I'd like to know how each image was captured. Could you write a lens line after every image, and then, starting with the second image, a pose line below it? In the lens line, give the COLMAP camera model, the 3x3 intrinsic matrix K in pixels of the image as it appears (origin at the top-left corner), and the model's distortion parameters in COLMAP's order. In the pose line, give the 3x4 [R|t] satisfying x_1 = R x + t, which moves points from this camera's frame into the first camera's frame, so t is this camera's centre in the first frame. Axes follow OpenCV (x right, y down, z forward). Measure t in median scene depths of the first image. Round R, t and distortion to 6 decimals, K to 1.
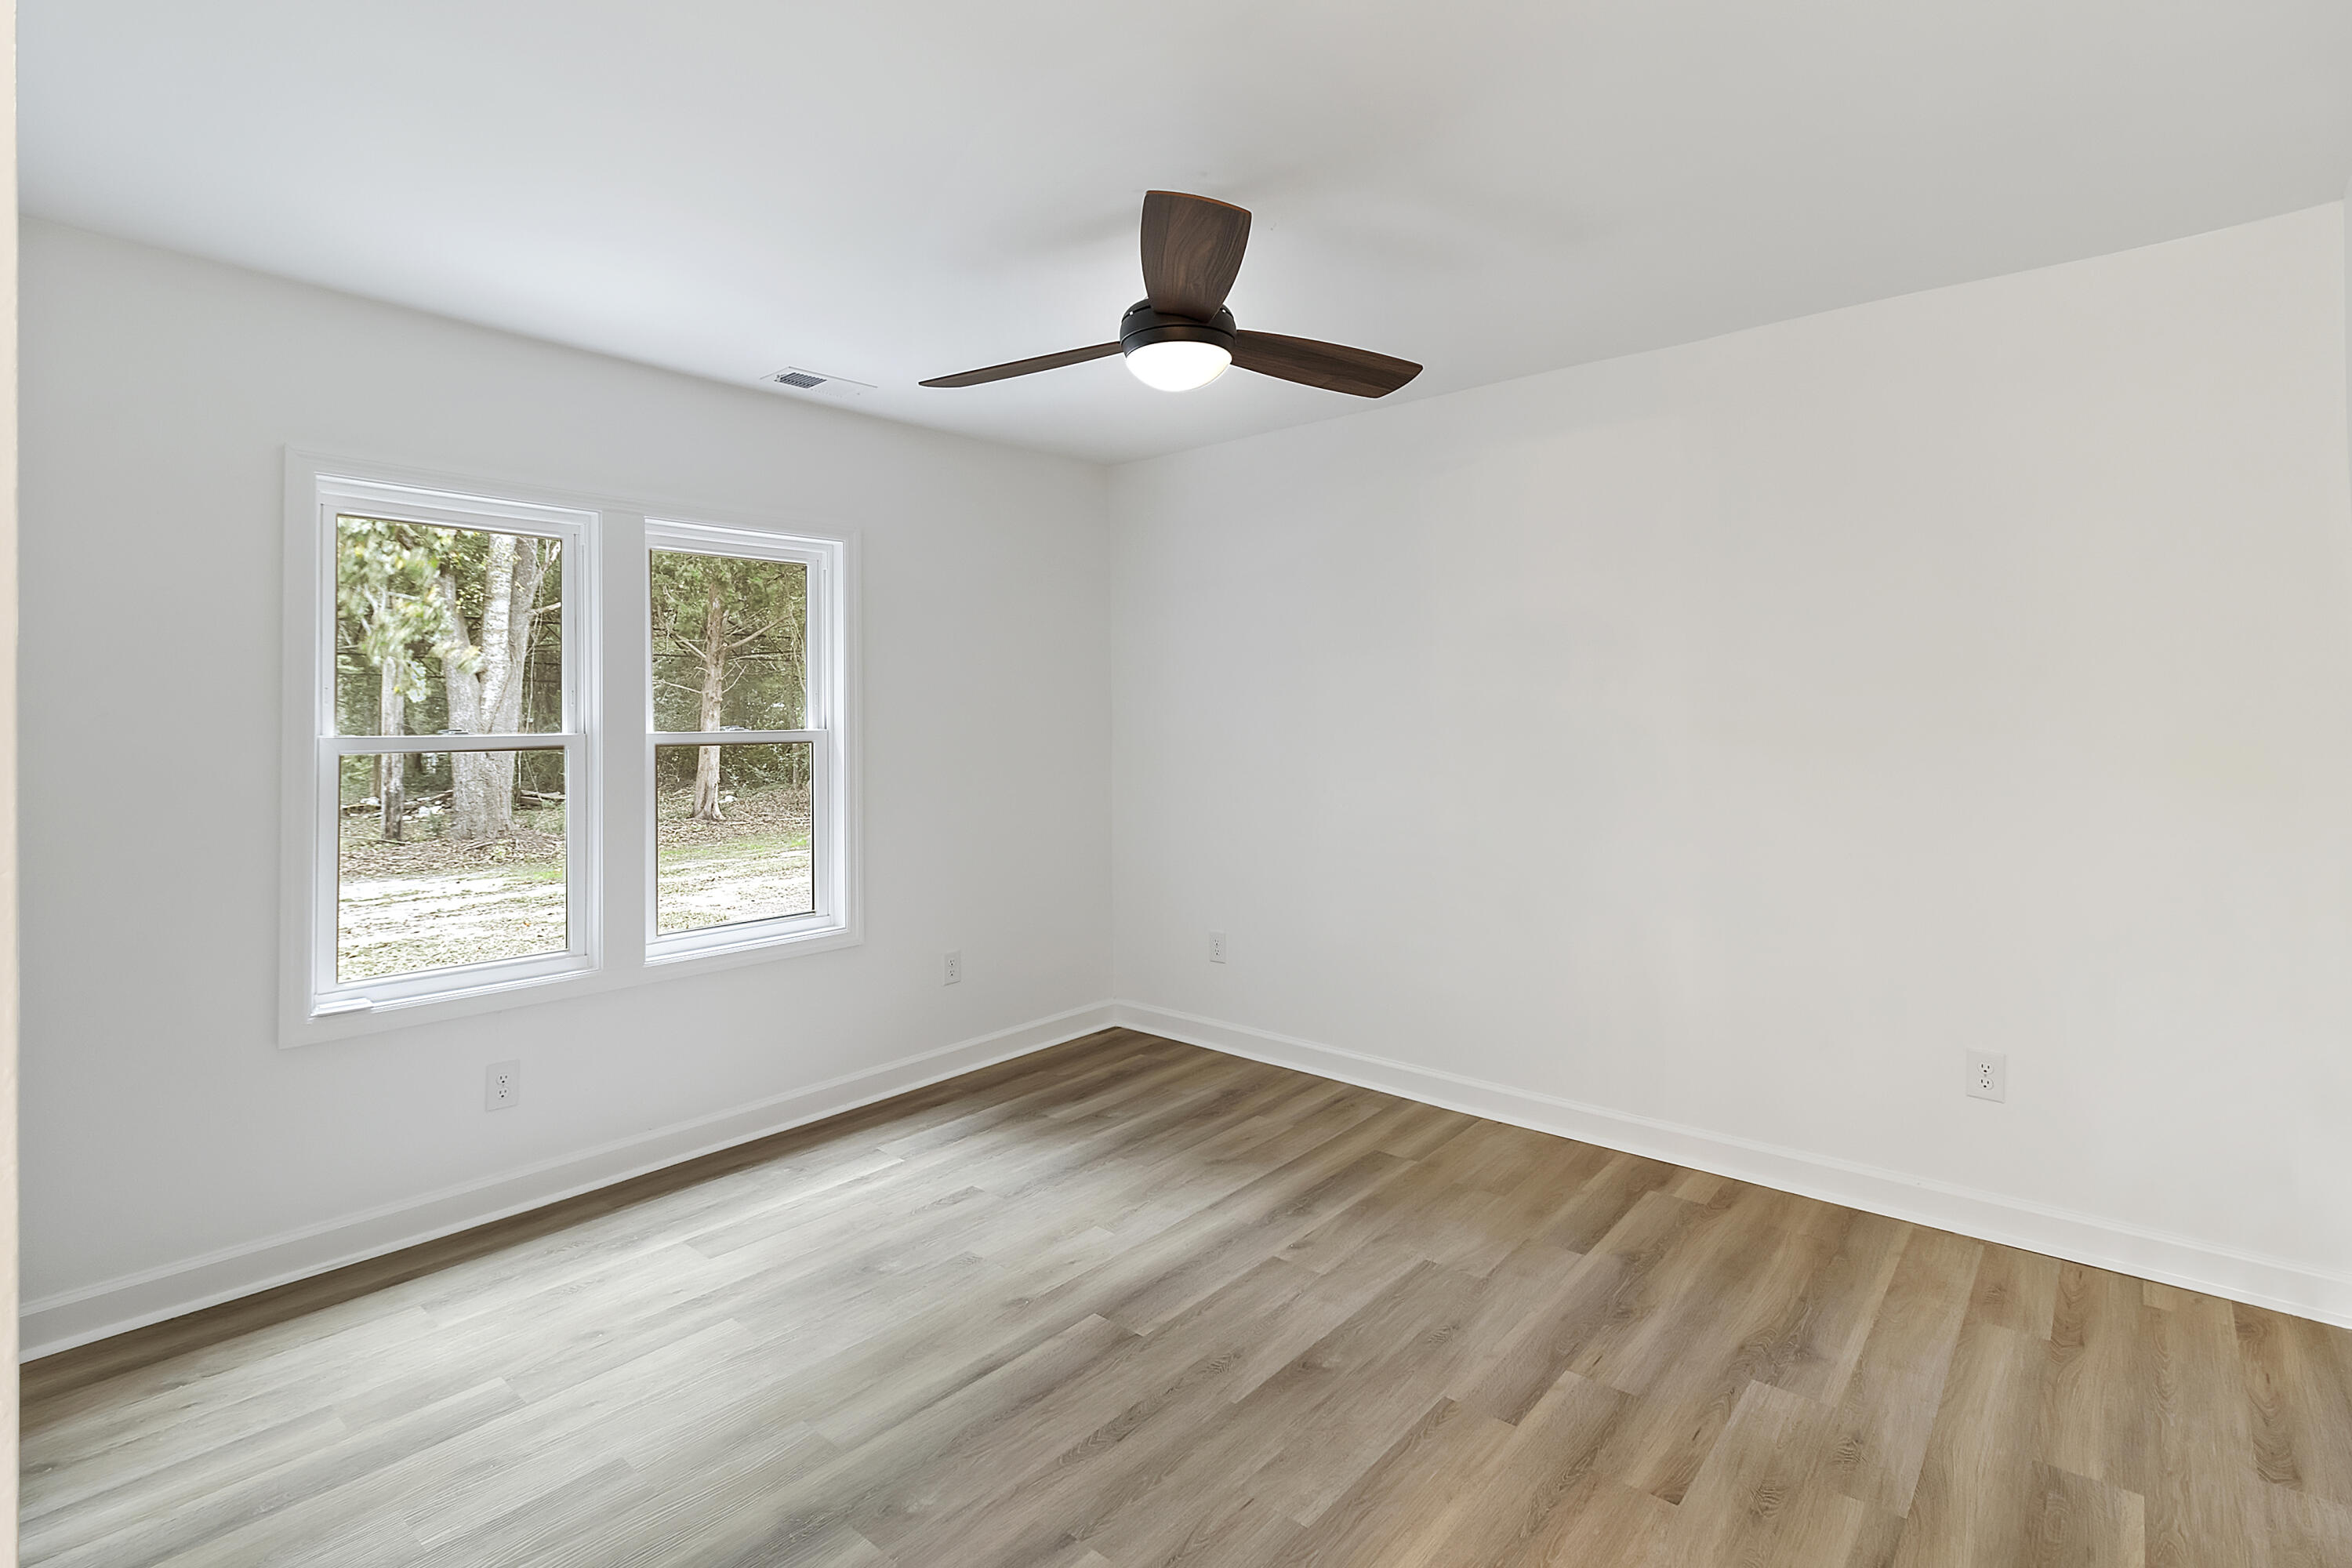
lens RADIAL K [[1096.0, 0, 1173.2], [0, 1096.0, 726.6], [0, 0, 1]] dist [0.001008, 0.000336]
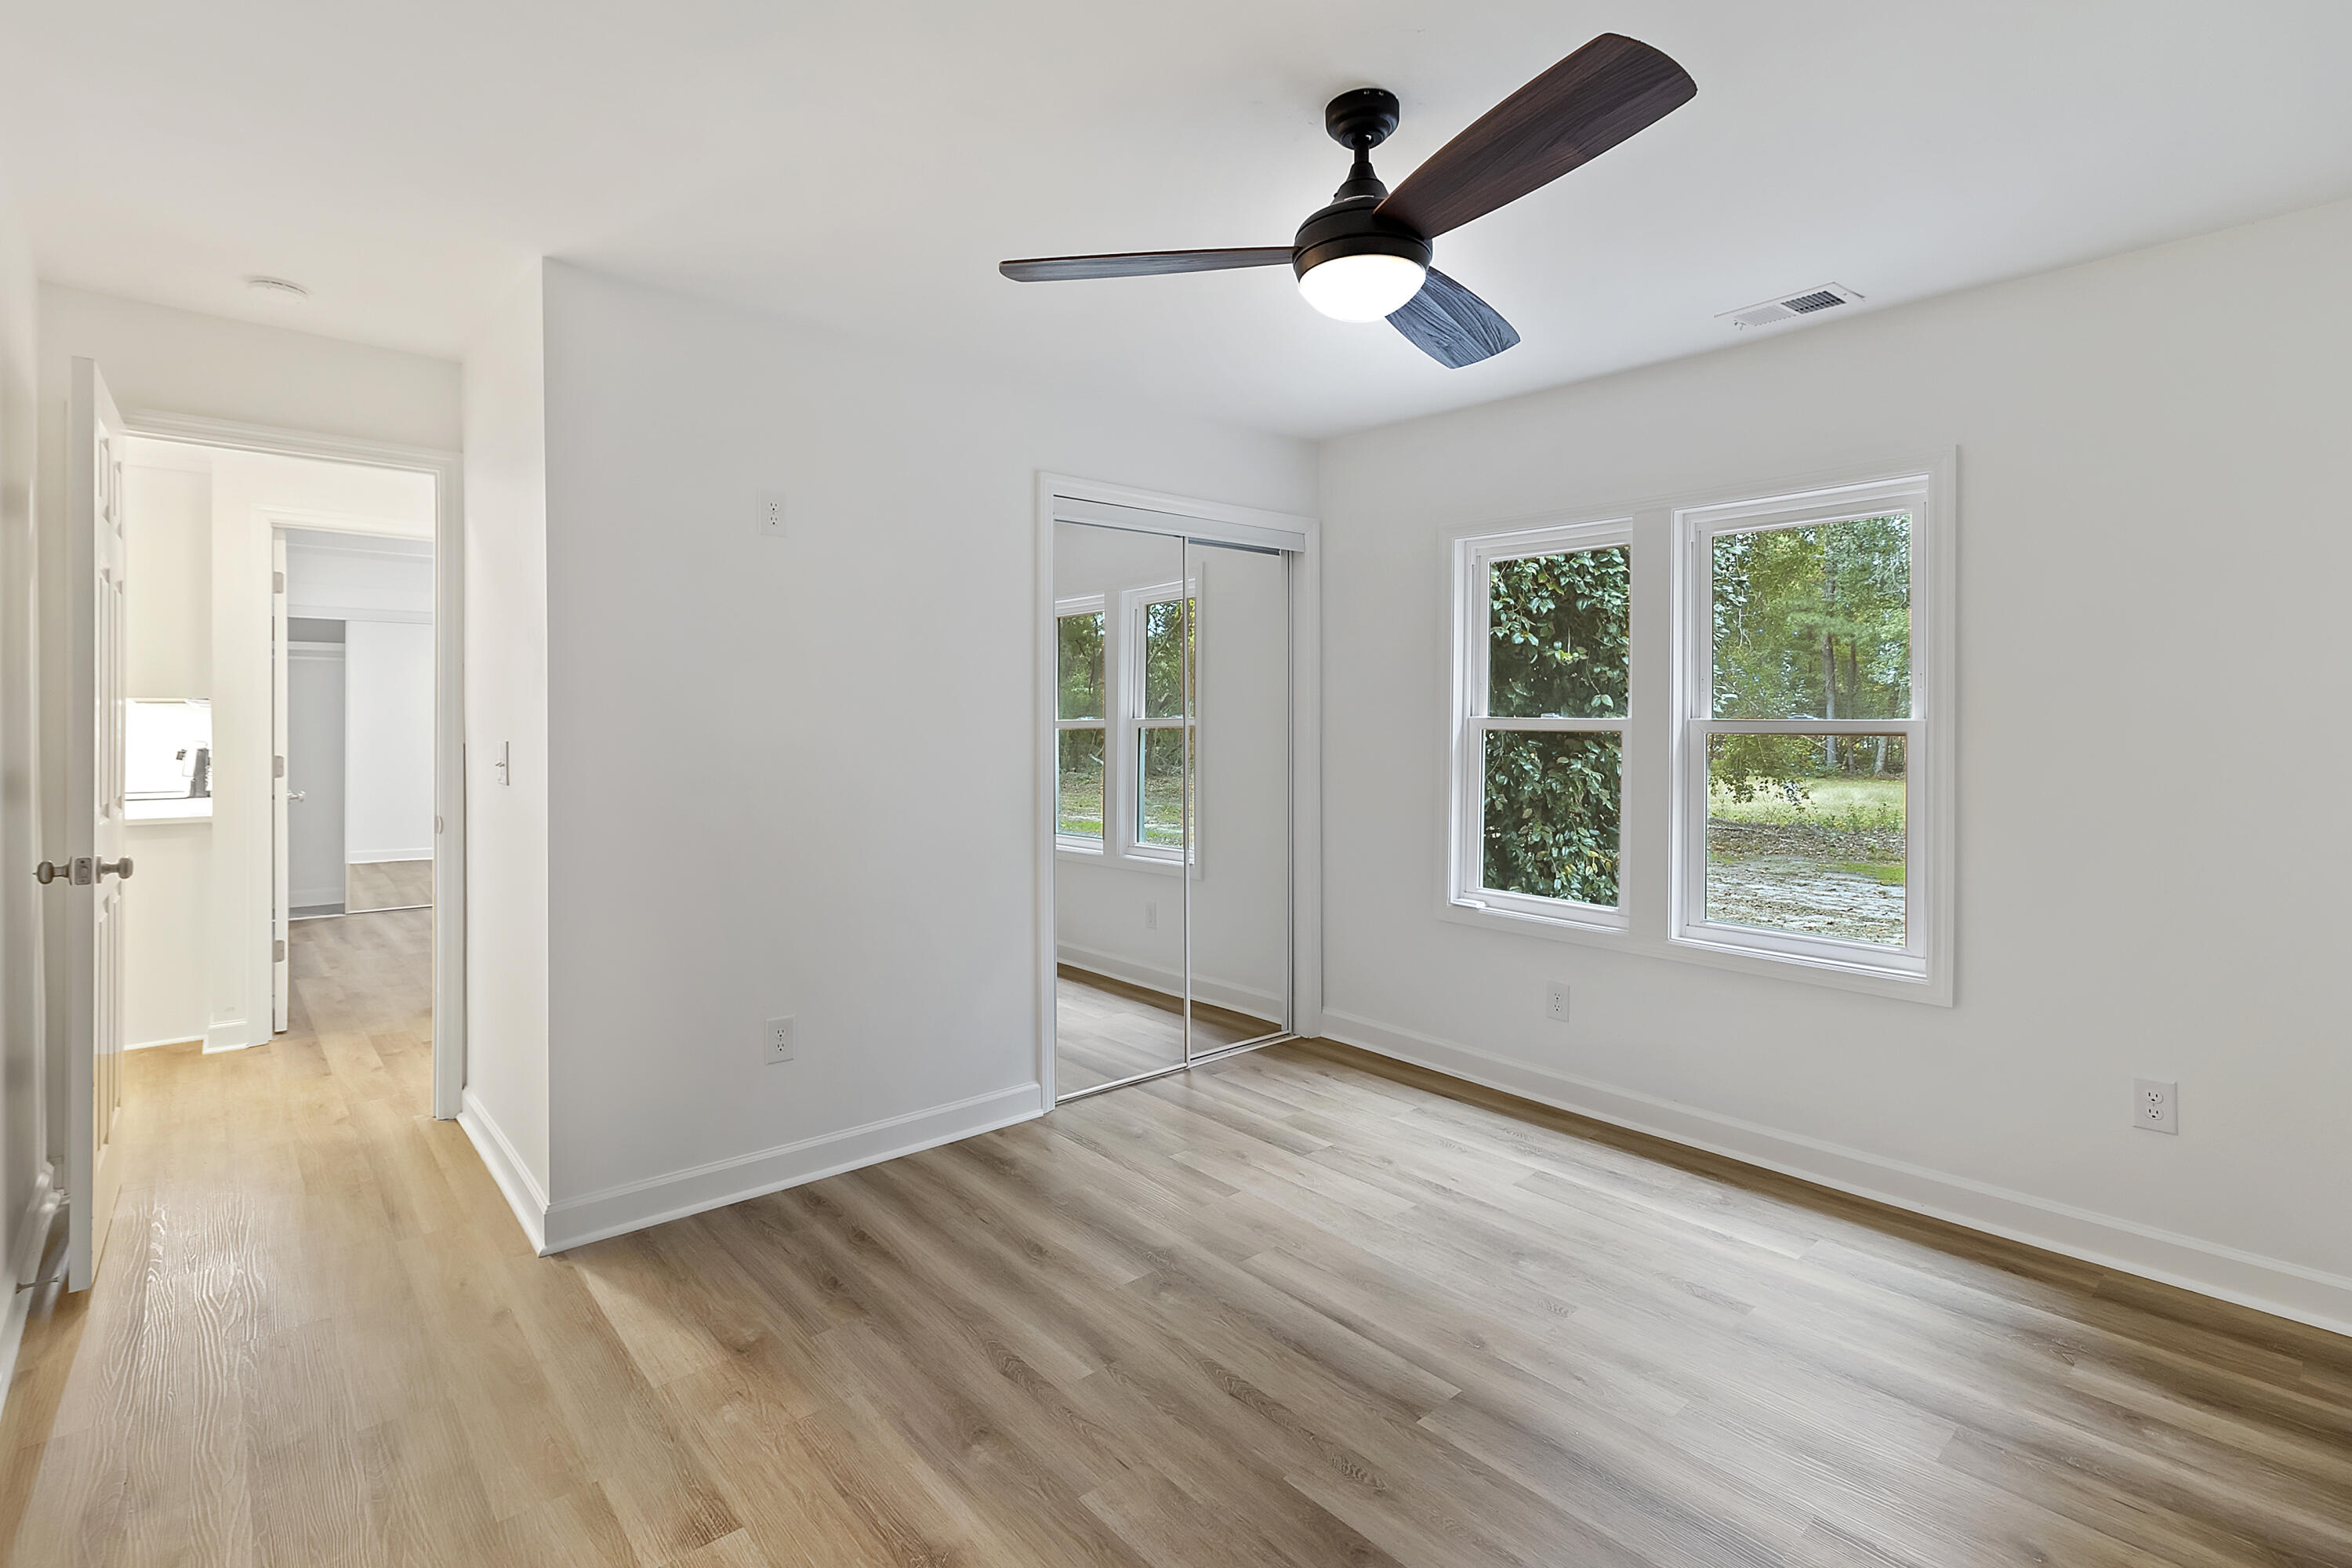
lens RADIAL K [[1096.0, 0, 1173.2], [0, 1096.0, 726.6], [0, 0, 1]] dist [0.001008, 0.000336]
pose [[-0.123344, 0.018779, -0.992186, 0.826000], [-0.008480, 0.999764, 0.019977, -0.001694], [0.992328, 0.010877, -0.123156, 0.902311]]
